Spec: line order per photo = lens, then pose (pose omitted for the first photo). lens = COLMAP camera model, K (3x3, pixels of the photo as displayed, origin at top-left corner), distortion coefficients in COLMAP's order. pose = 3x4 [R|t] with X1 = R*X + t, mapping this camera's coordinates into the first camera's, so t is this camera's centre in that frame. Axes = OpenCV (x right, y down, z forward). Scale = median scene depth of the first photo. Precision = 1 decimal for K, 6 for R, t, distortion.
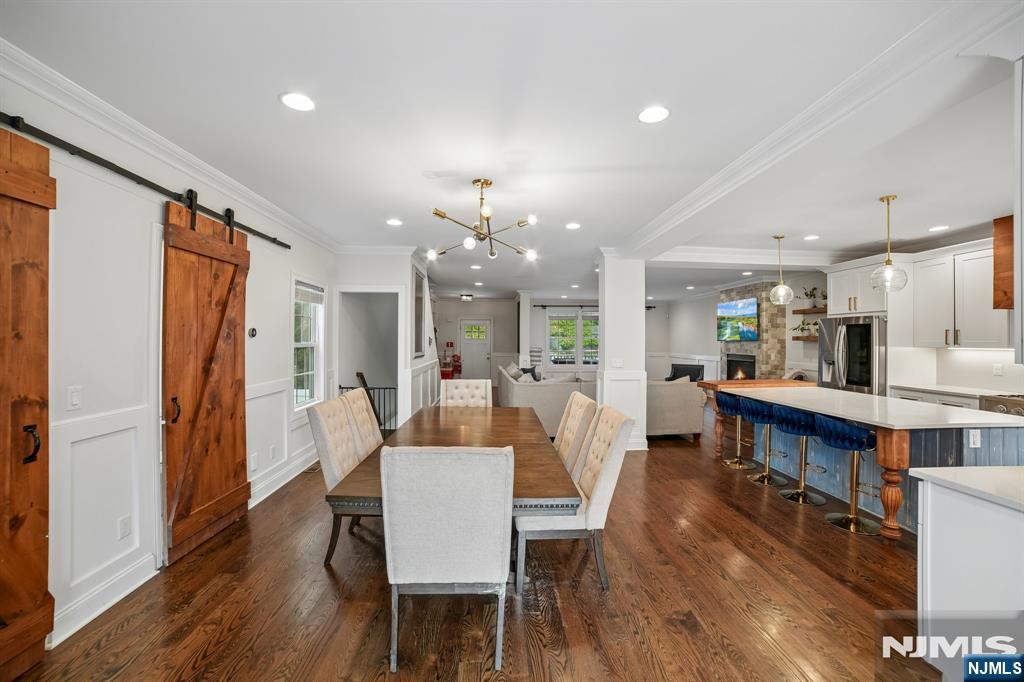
lens RADIAL K [[425.3, 0, 512.0], [0, 425.3, 341.0], [0, 0, 1]] dist [-0.000697, 0.000050]
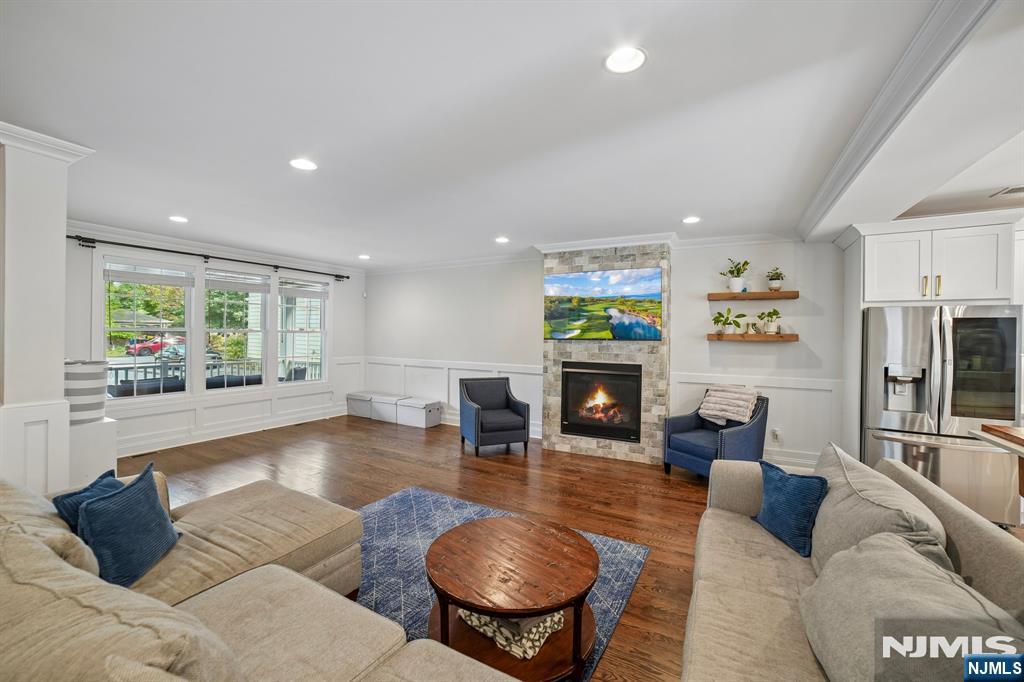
lens RADIAL K [[425.3, 0, 512.0], [0, 425.3, 341.0], [0, 0, 1]] dist [-0.000697, 0.000050]
pose [[0.575177, -0.006380, 0.818004, -0.019494], [-0.008140, 0.999875, 0.013522, -0.005636], [-0.817988, -0.014436, 0.575053, 0.730089]]
